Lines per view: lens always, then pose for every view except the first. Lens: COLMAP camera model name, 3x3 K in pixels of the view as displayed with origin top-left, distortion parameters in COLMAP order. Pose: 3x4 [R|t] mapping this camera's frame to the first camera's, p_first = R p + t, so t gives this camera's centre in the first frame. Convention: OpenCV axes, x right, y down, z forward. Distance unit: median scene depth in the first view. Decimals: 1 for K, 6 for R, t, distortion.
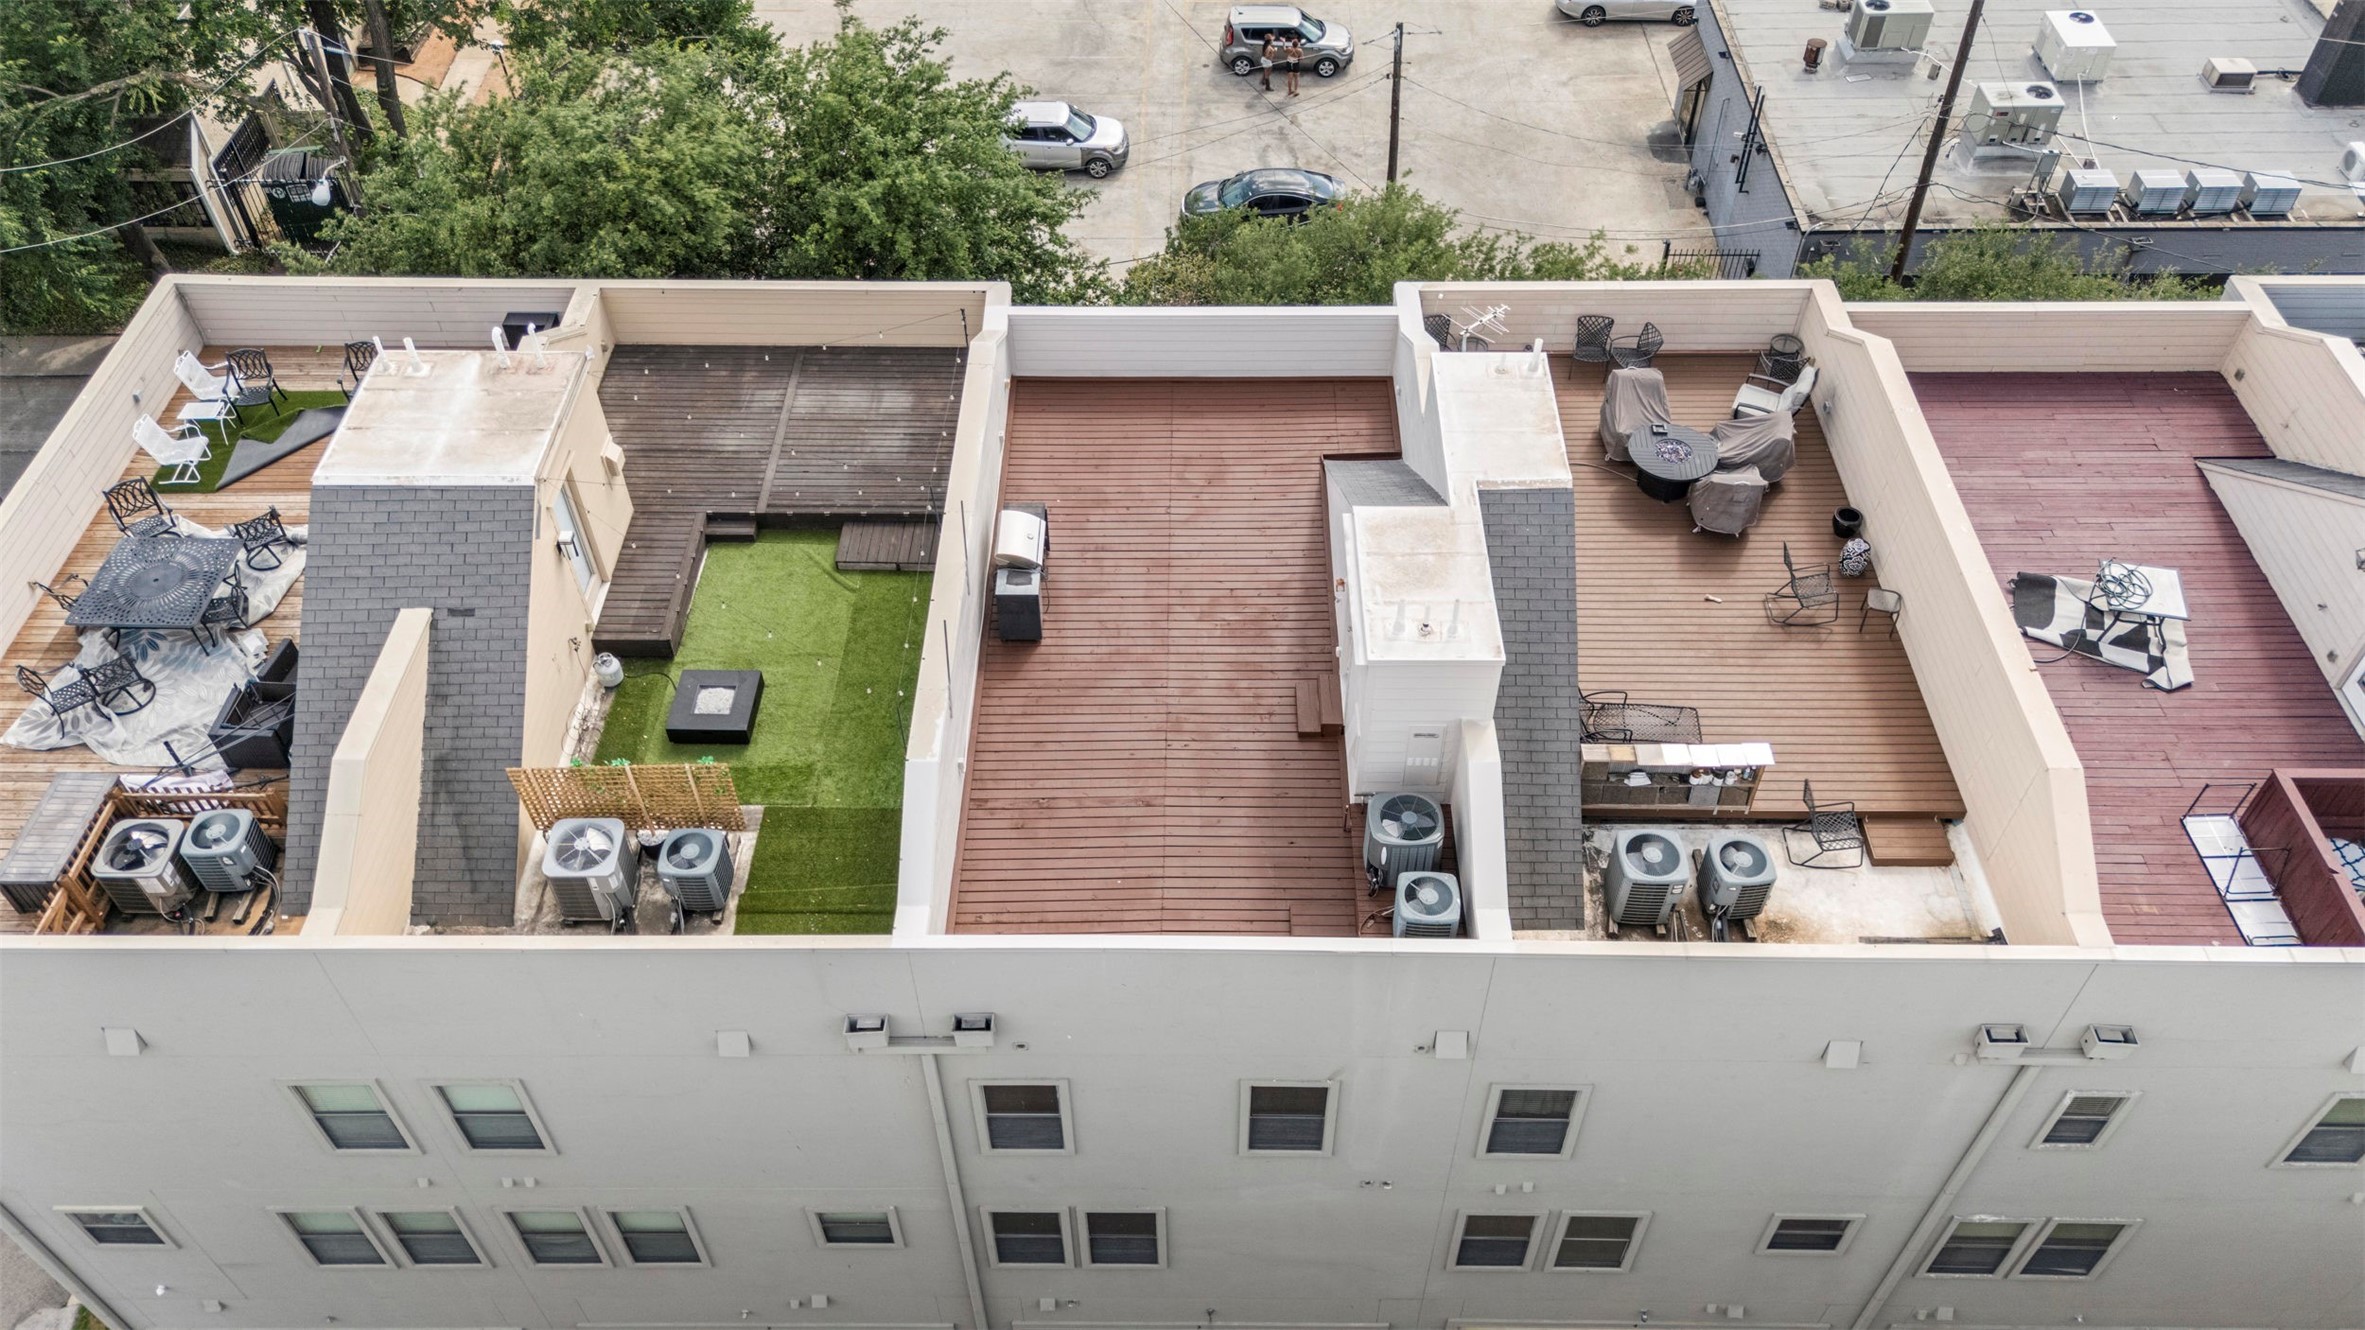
lens RADIAL K [[1724.6, 0, 1182.5], [0, 1724.6, 665.0], [0, 0, 1]] dist [0.025188, -0.005425]
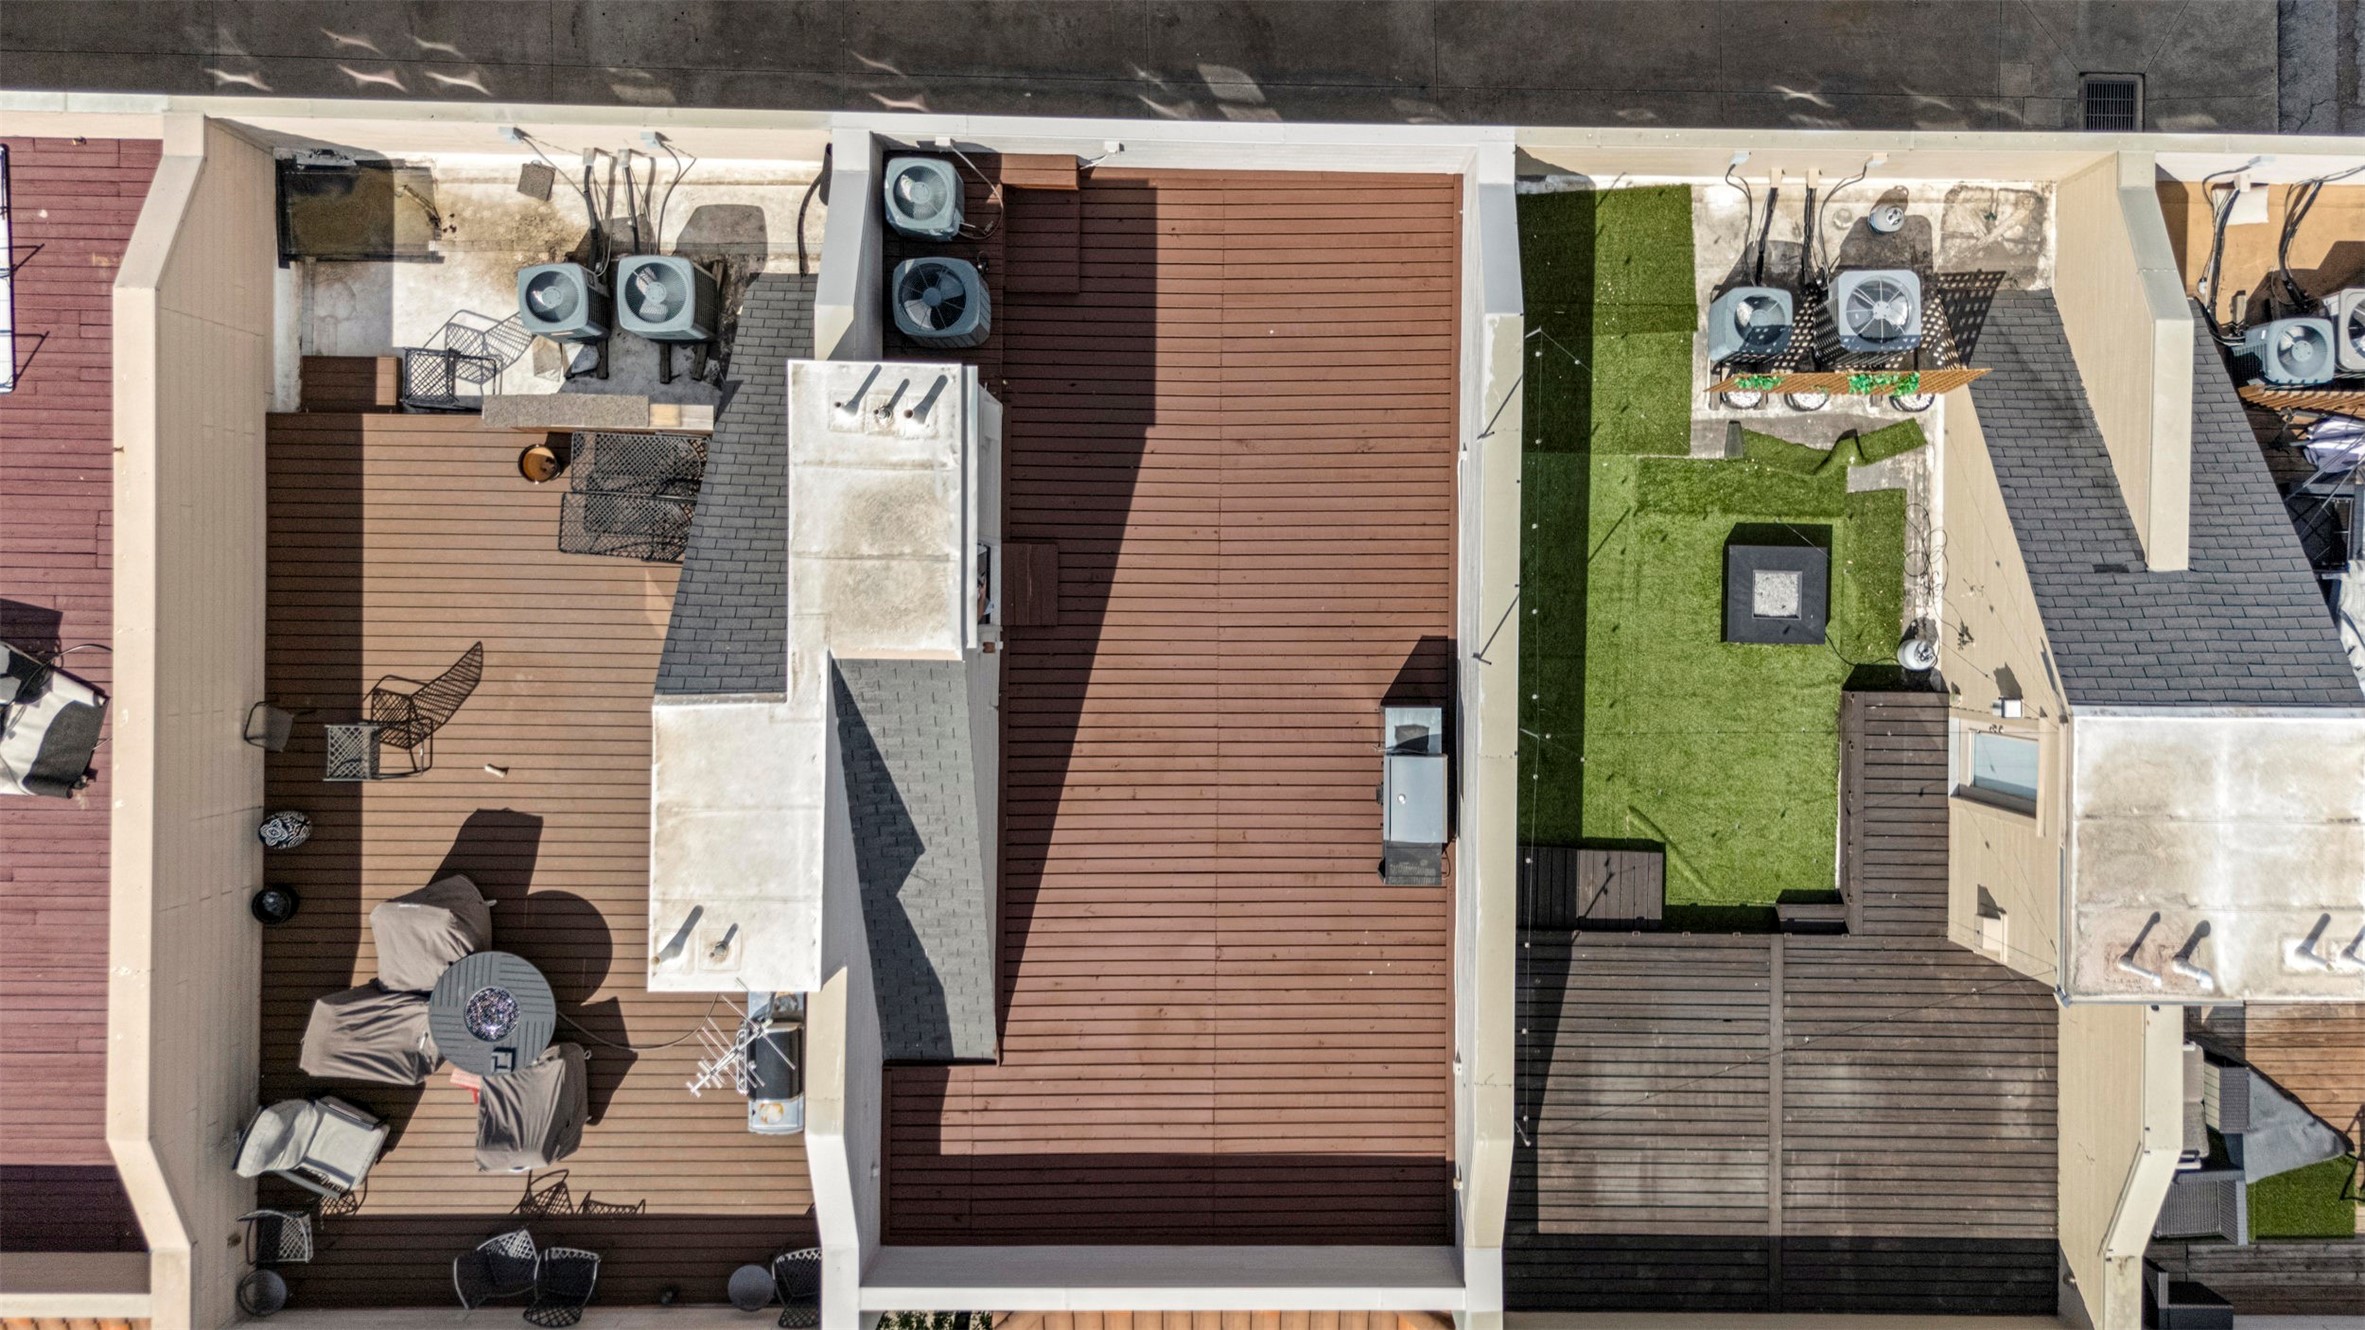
lens RADIAL K [[1754.4, 0, 1292.5], [0, 1754.4, 574.6], [0, 0, 1]] dist [0.026004, -0.001868]
pose [[-0.999759, -0.000382, -0.021933, -0.023807], [-0.014390, -0.743235, 0.668876, -0.491645], [-0.016557, 0.669030, 0.743051, 0.360066]]
